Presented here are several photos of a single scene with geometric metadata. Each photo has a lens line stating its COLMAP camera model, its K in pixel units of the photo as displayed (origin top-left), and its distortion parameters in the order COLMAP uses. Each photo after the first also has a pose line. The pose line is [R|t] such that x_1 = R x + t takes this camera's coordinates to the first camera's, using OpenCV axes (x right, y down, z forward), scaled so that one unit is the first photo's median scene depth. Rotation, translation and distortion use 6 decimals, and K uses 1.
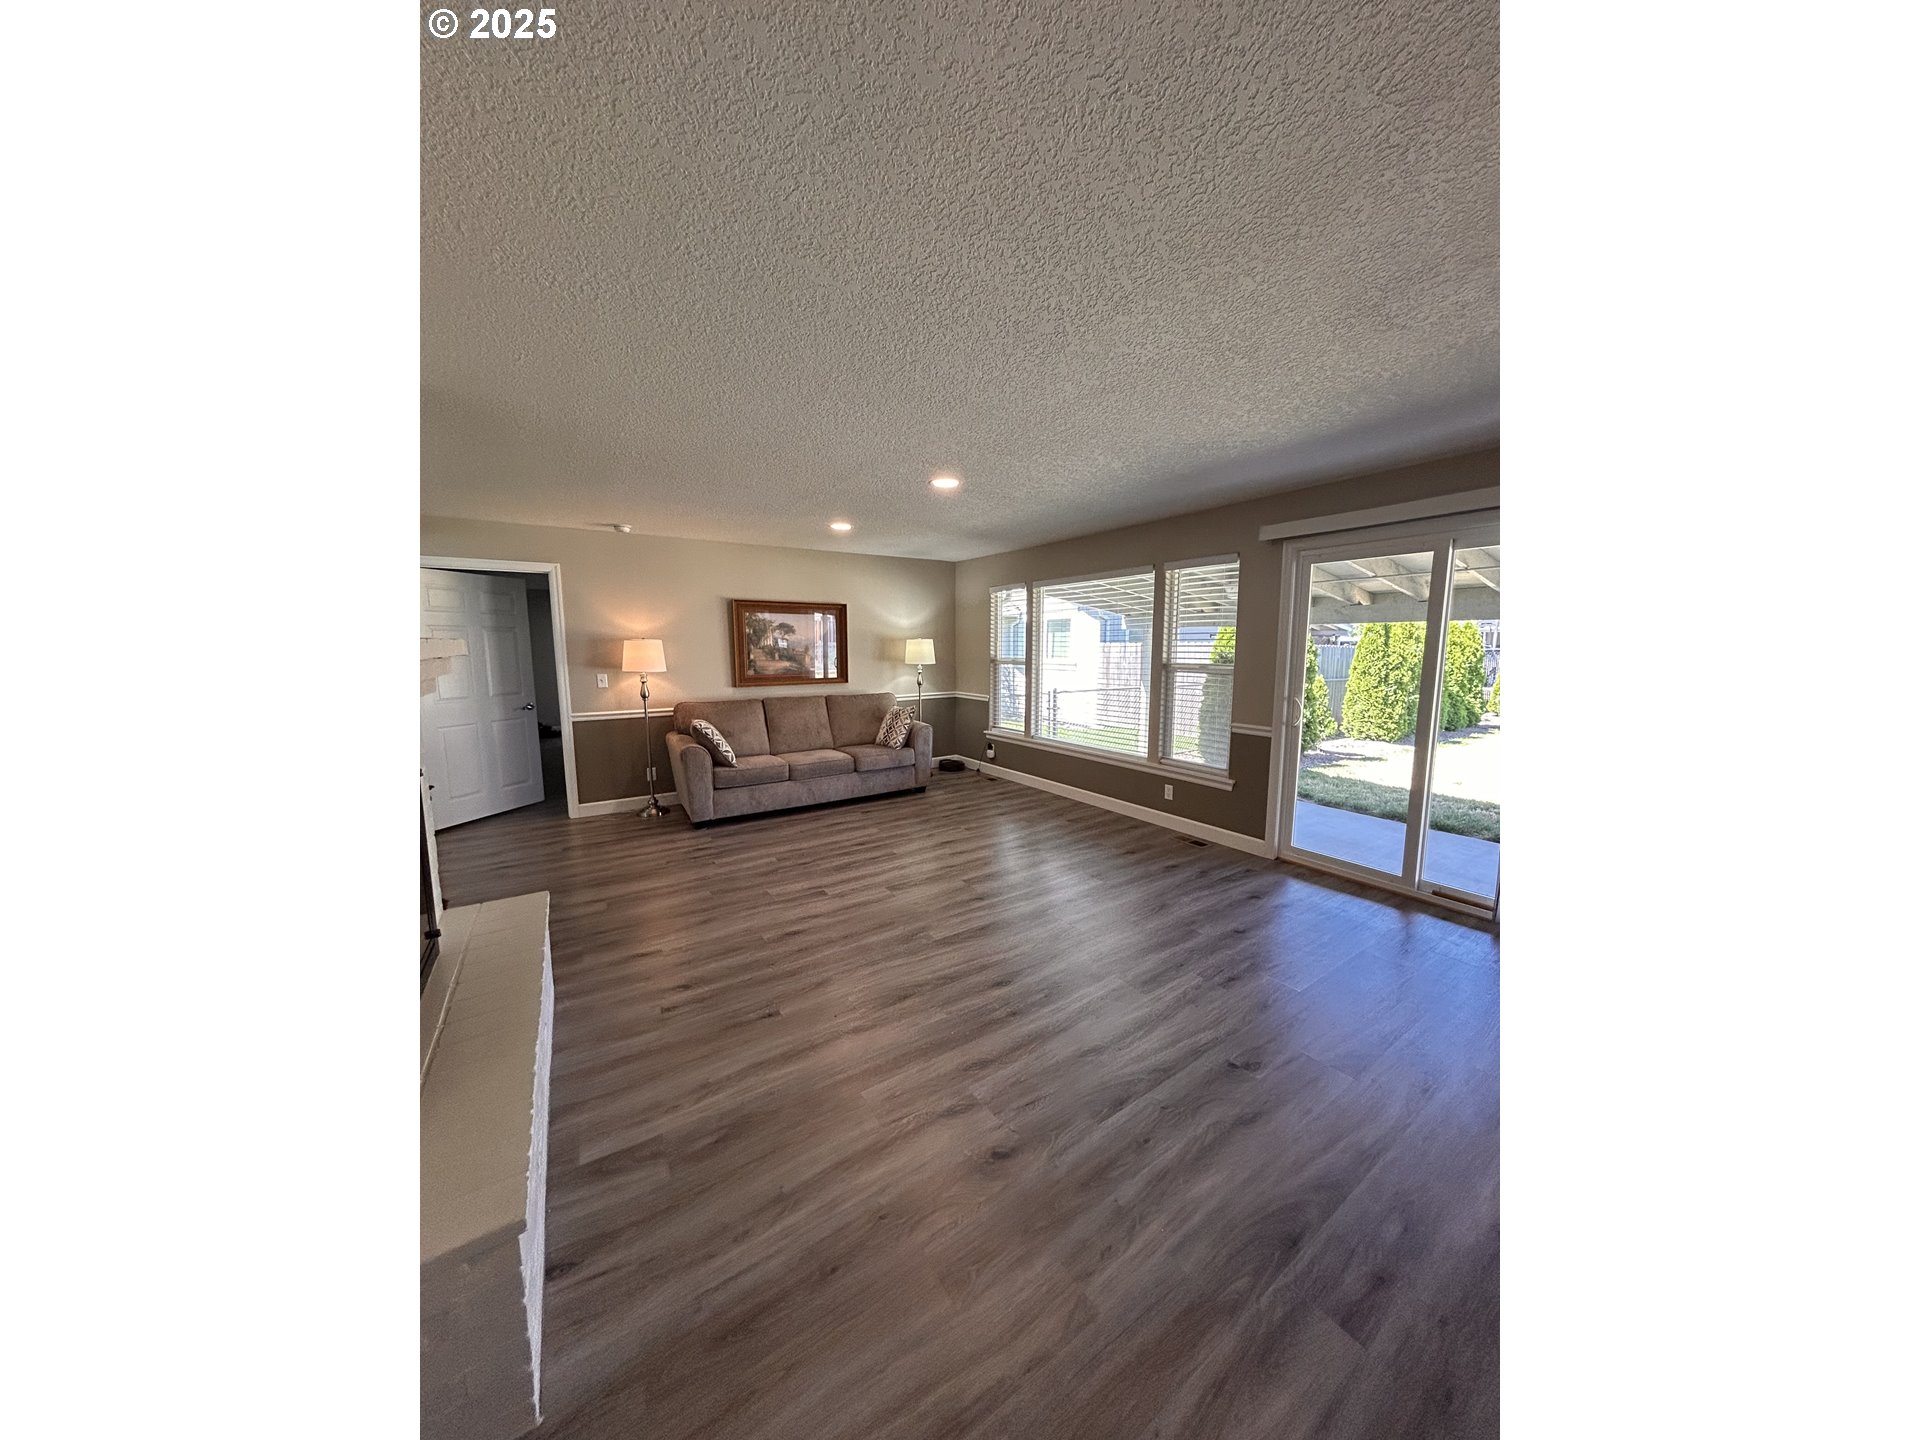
lens RADIAL K [[578.9, 0, 954.5], [0, 578.9, 723.0], [0, 0, 1]] dist [-0.000860, -0.000027]
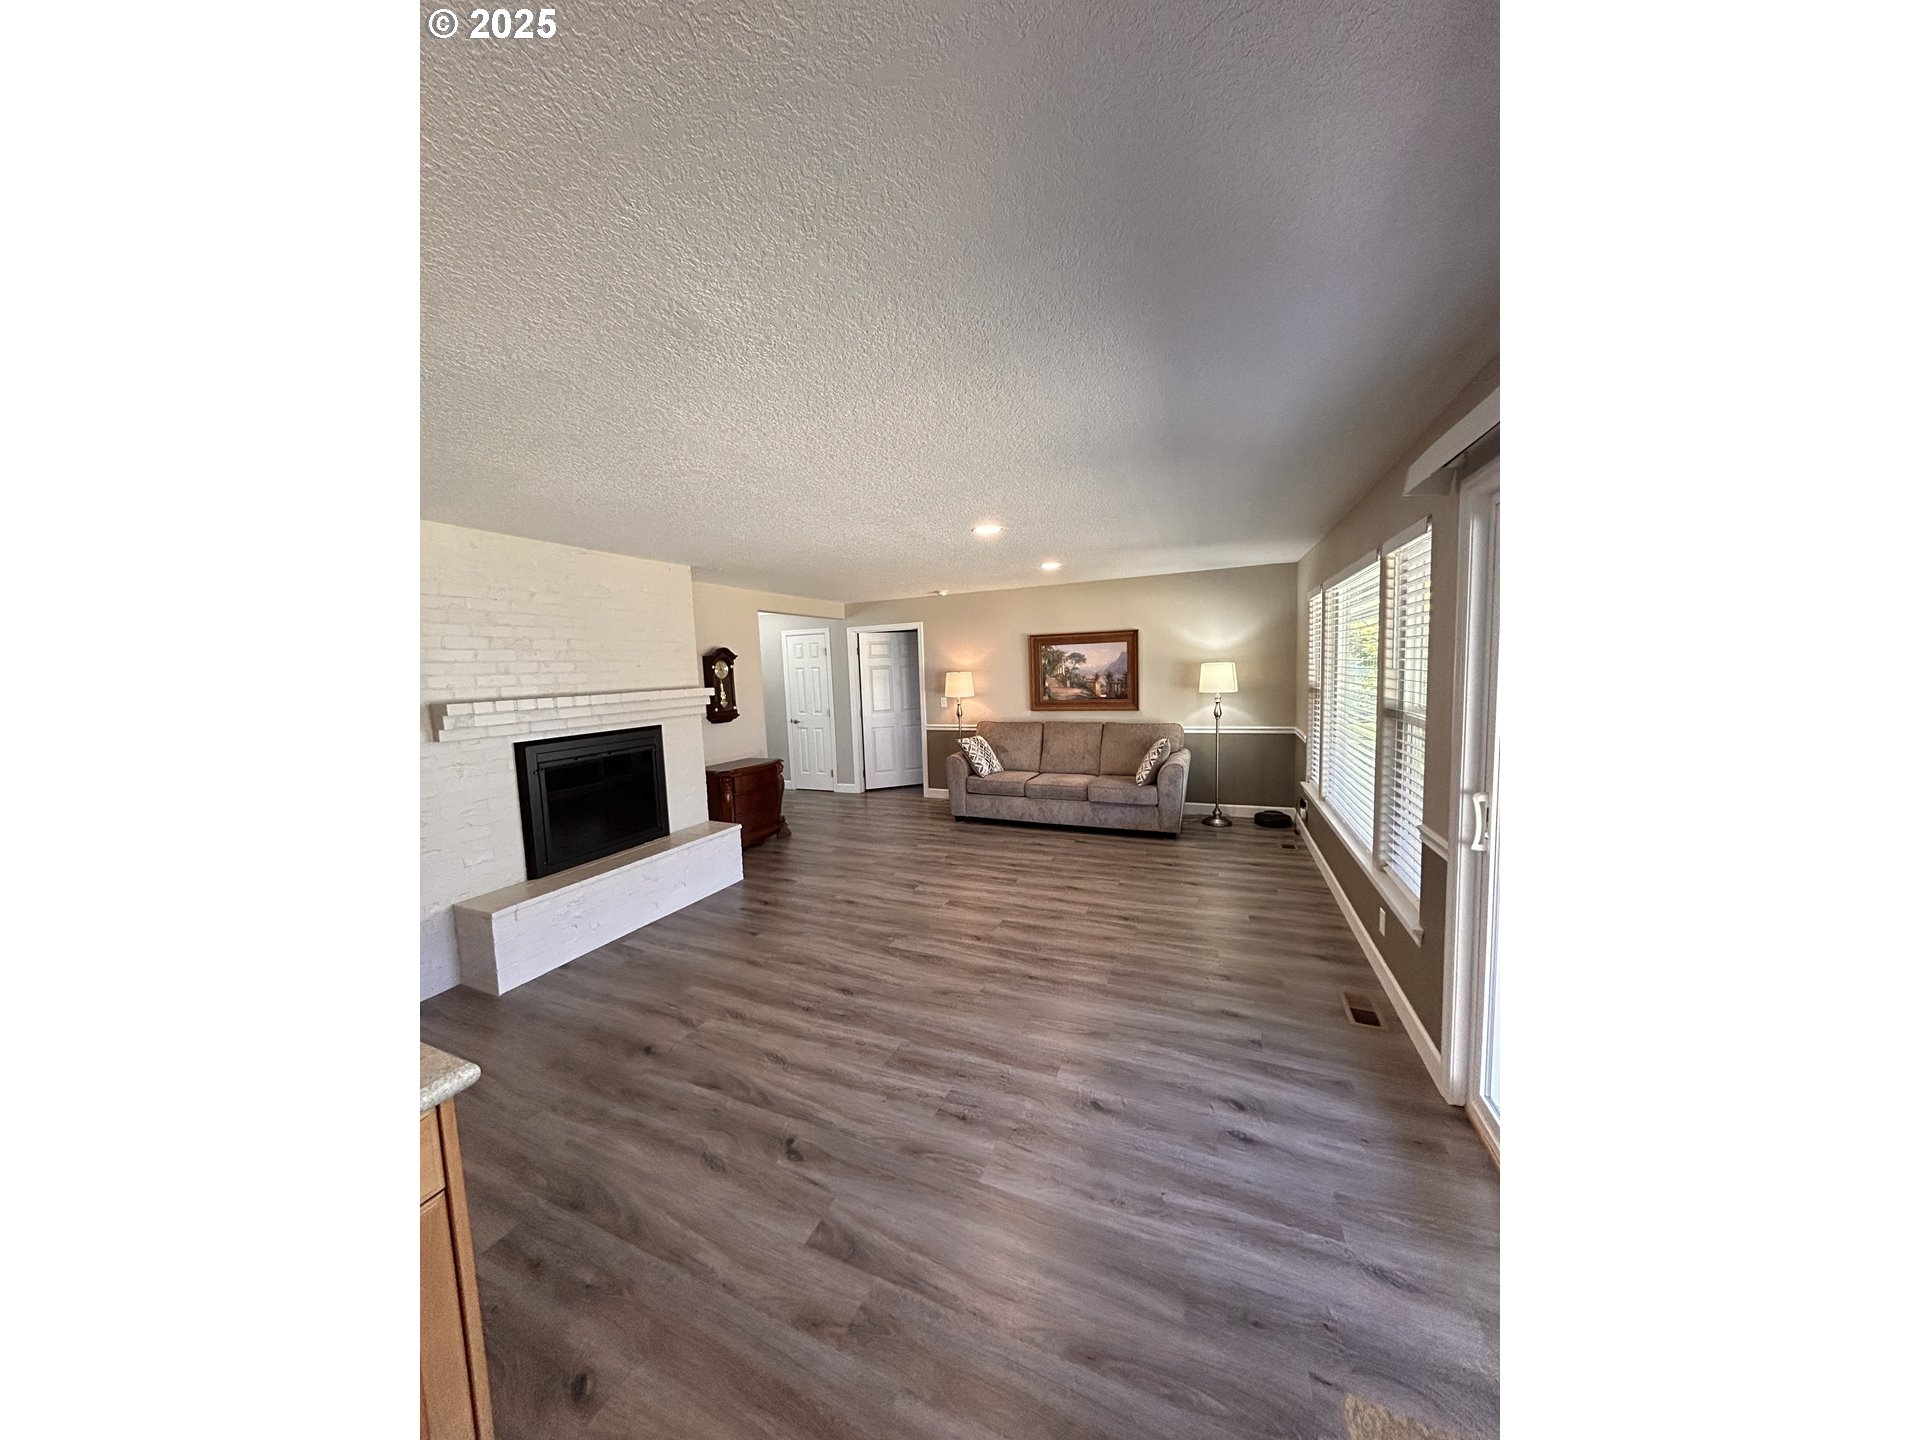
lens RADIAL K [[578.9, 0, 955.3], [0, 578.9, 712.8], [0, 0, 1]] dist [-0.000860, -0.000027]
pose [[0.547034, 0.049753, -0.835631, 0.606109], [-0.080681, 0.996719, 0.006528, -0.062840], [0.833213, 0.063848, 0.549253, 0.284588]]
